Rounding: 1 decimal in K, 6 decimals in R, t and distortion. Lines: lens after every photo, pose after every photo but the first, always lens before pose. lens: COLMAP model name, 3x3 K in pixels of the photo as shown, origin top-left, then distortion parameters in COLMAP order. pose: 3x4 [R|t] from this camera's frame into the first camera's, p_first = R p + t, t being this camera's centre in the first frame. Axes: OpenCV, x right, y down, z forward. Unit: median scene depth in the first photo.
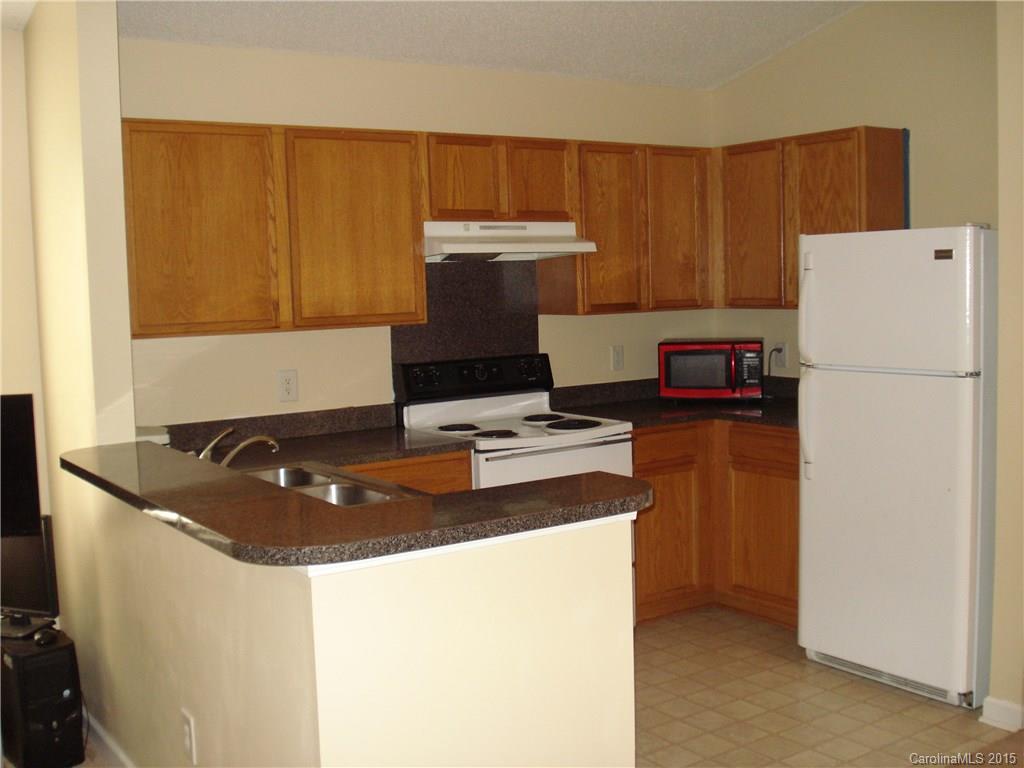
lens RADIAL K [[1159.9, 0, 511.3], [0, 1159.9, 381.0], [0, 0, 1]] dist [-0.084966, 0.000000]
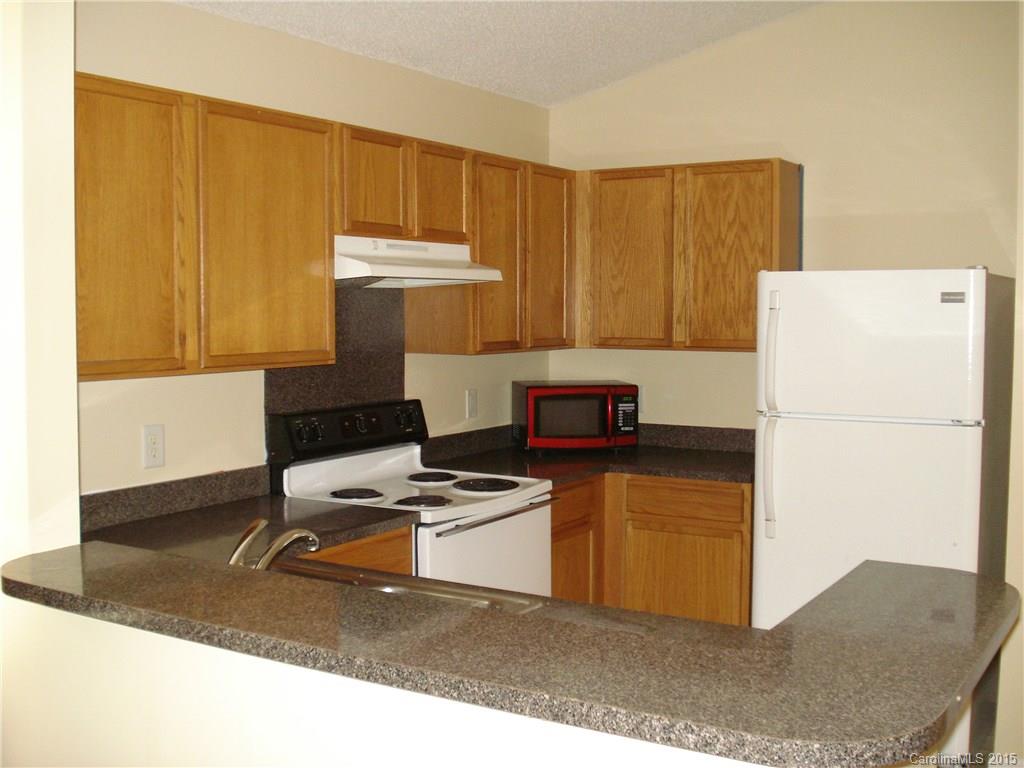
lens RADIAL K [[1159.9, 0, 512.8], [0, 1159.9, 382.7], [0, 0, 1]] dist [-0.084966, 0.000000]
pose [[0.912320, 0.001905, 0.409473, -0.269717], [0.009267, 0.999637, -0.025298, -0.014914], [-0.409373, 0.026874, 0.911971, 0.219654]]
